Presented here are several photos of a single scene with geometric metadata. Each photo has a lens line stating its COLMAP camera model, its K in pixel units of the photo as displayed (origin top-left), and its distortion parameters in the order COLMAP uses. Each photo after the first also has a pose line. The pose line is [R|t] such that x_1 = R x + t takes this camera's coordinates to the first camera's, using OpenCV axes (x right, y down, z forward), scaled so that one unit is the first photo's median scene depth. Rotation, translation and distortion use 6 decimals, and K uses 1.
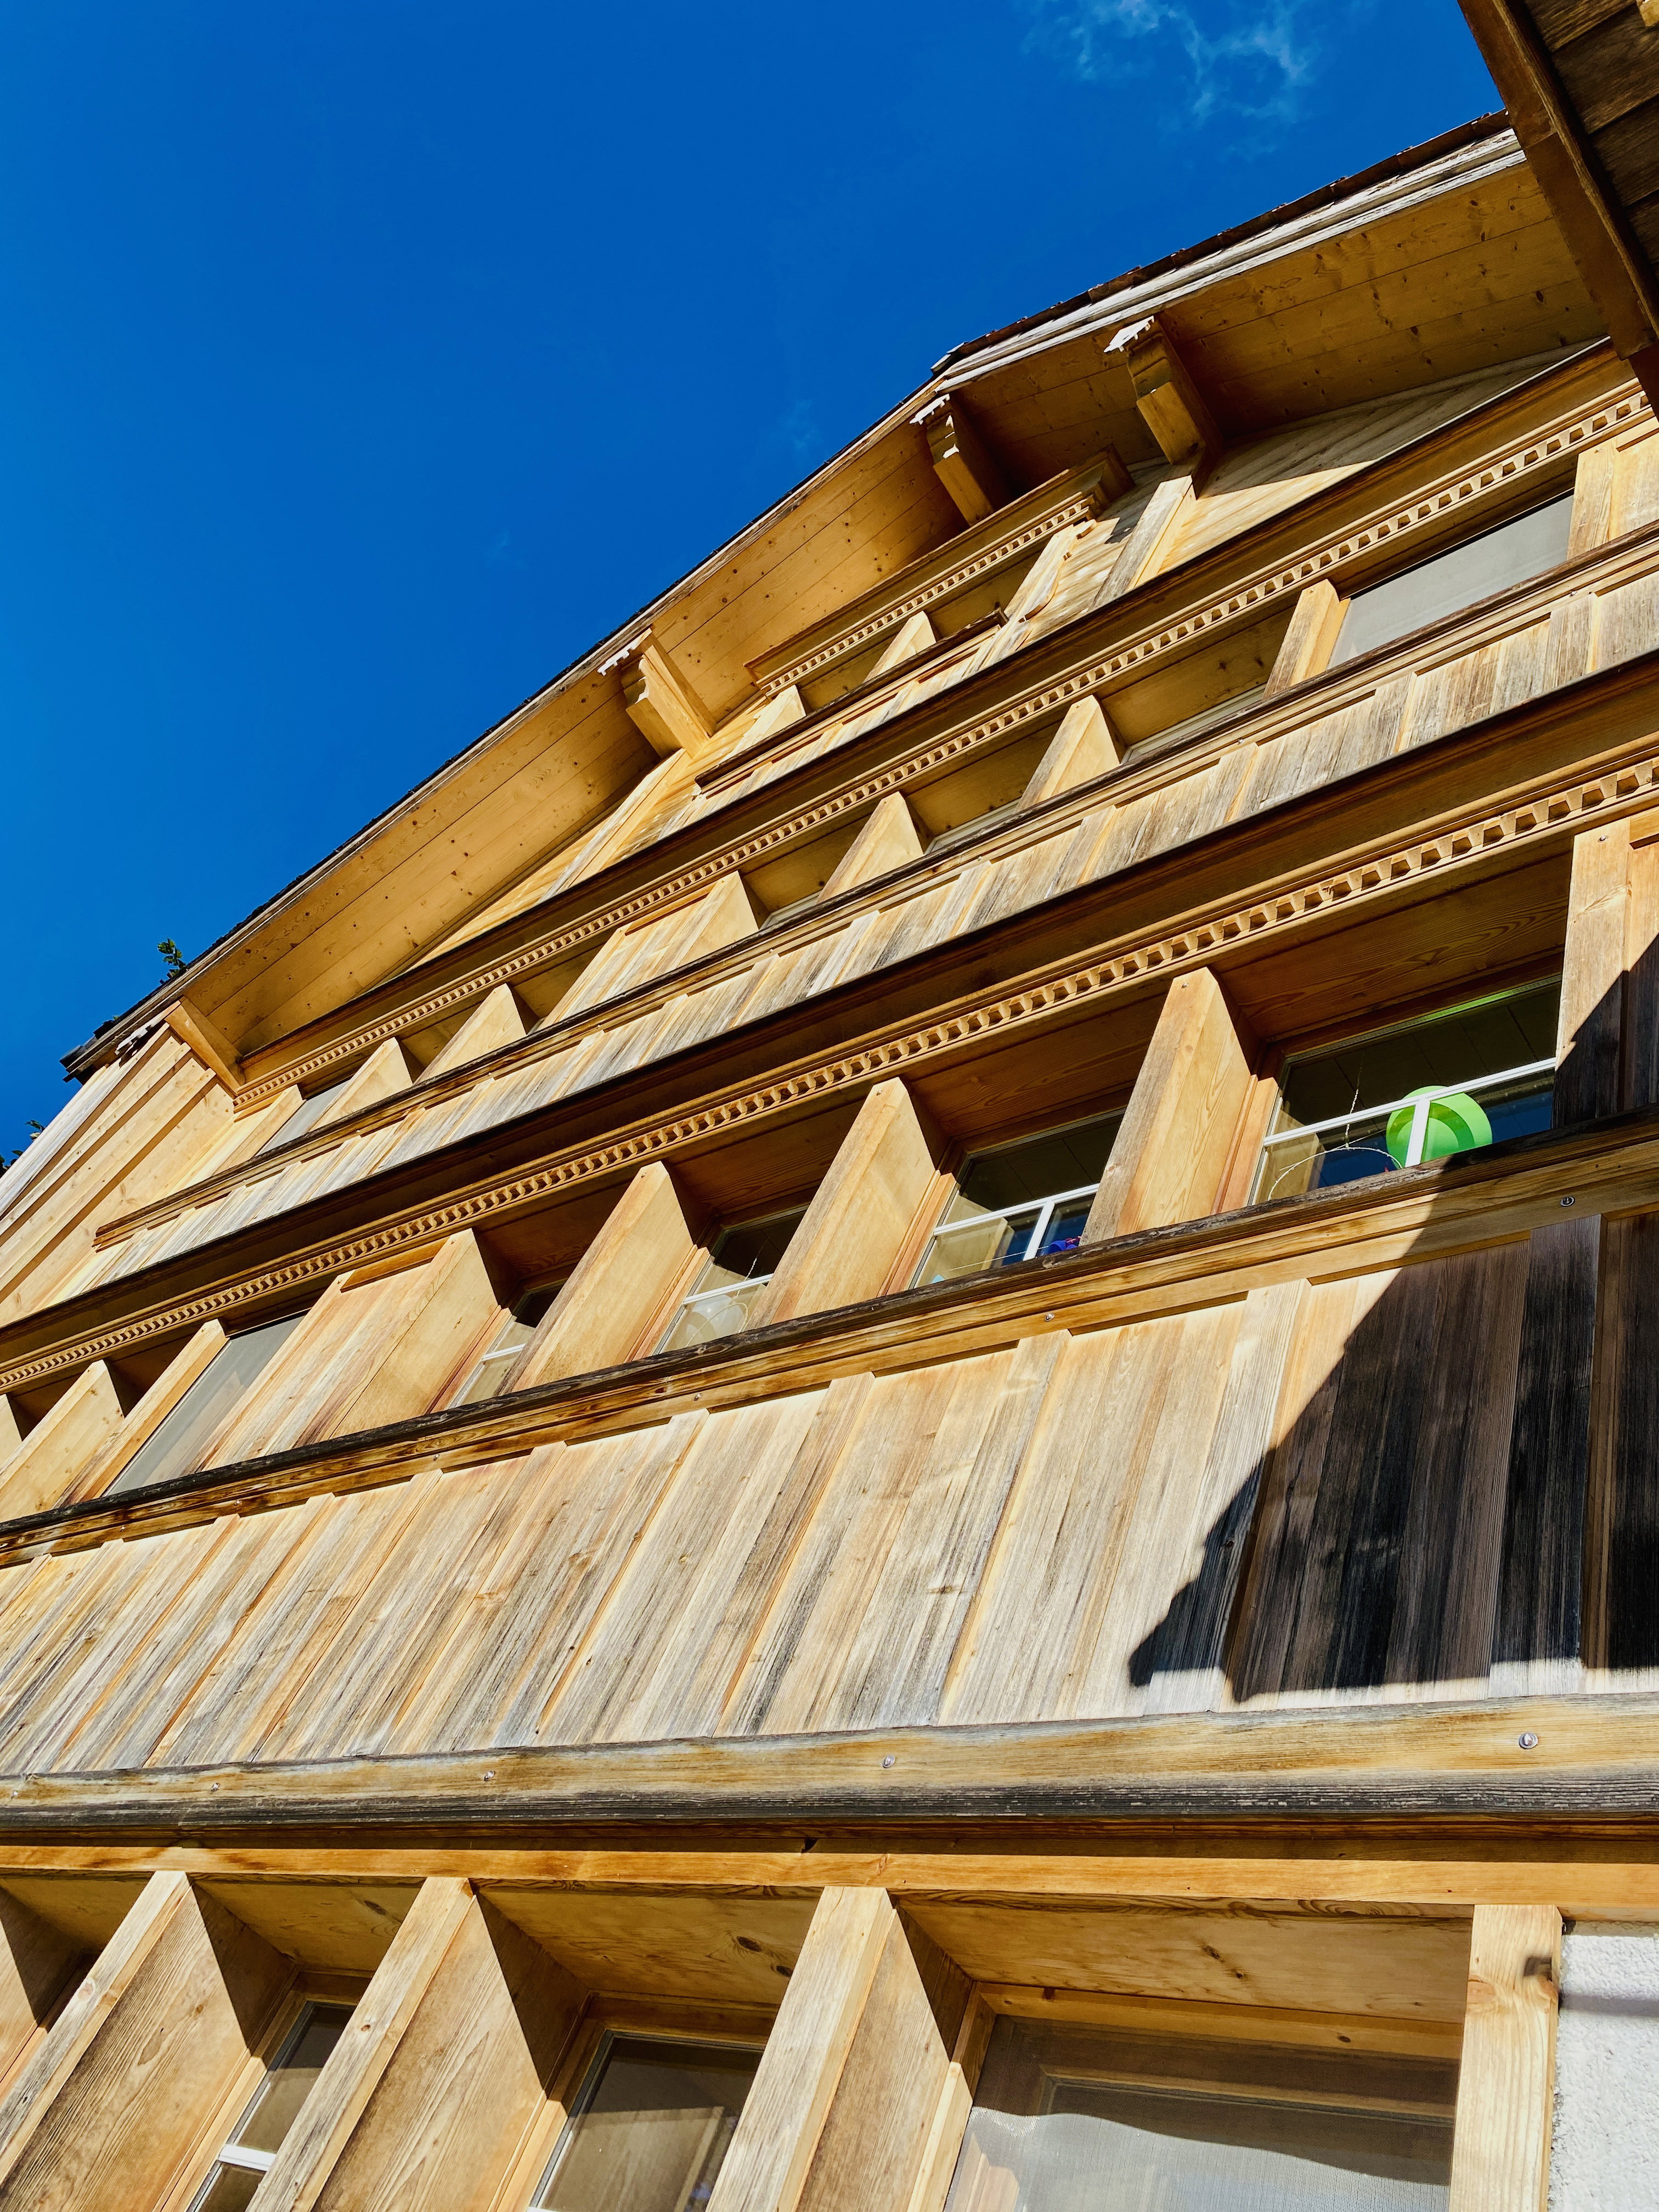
lens RADIAL K [[1687.3, 0, 829.5], [0, 1687.3, 1106.0], [0, 0, 1]] dist [0.118802, -0.249723]
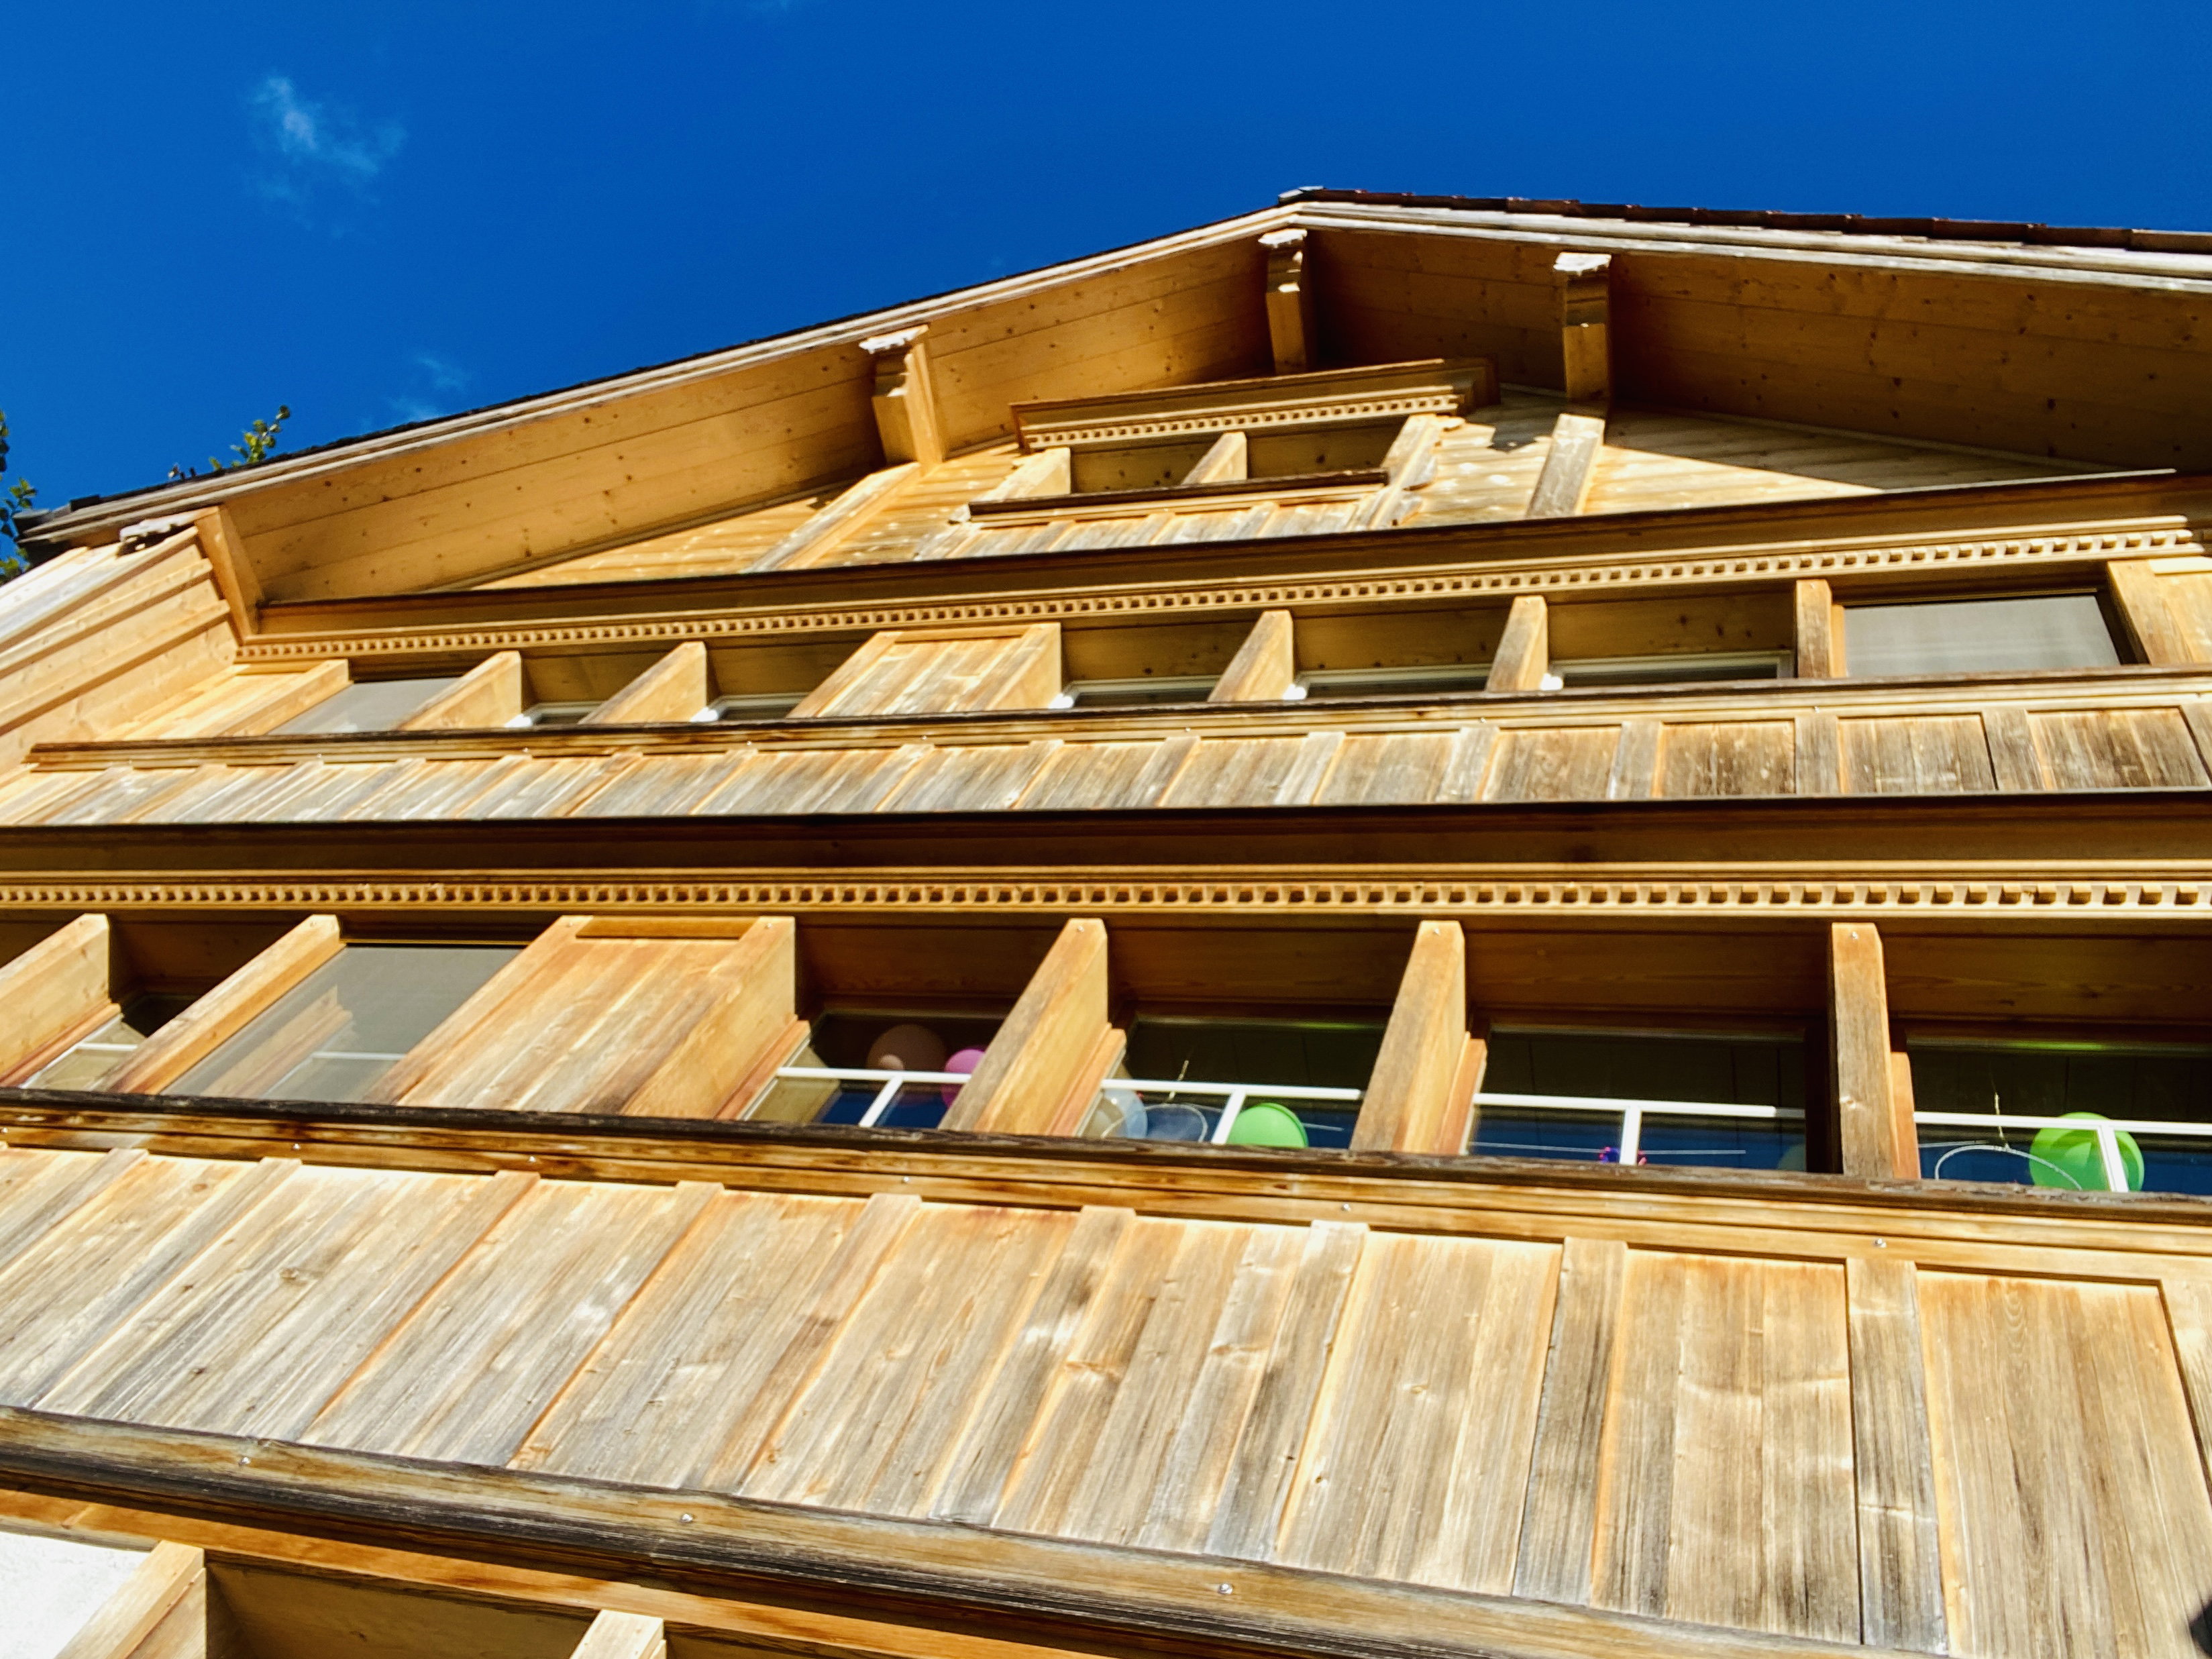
lens RADIAL K [[1888.4, 0, 1106.0], [0, 1888.4, 829.5], [0, 0, 1]] dist [0.072422, -0.166634]
pose [[0.900654, 0.339440, 0.271301, -0.255660], [-0.316447, 0.940226, -0.125841, 0.075226], [-0.297799, 0.027487, 0.954233, 0.057556]]
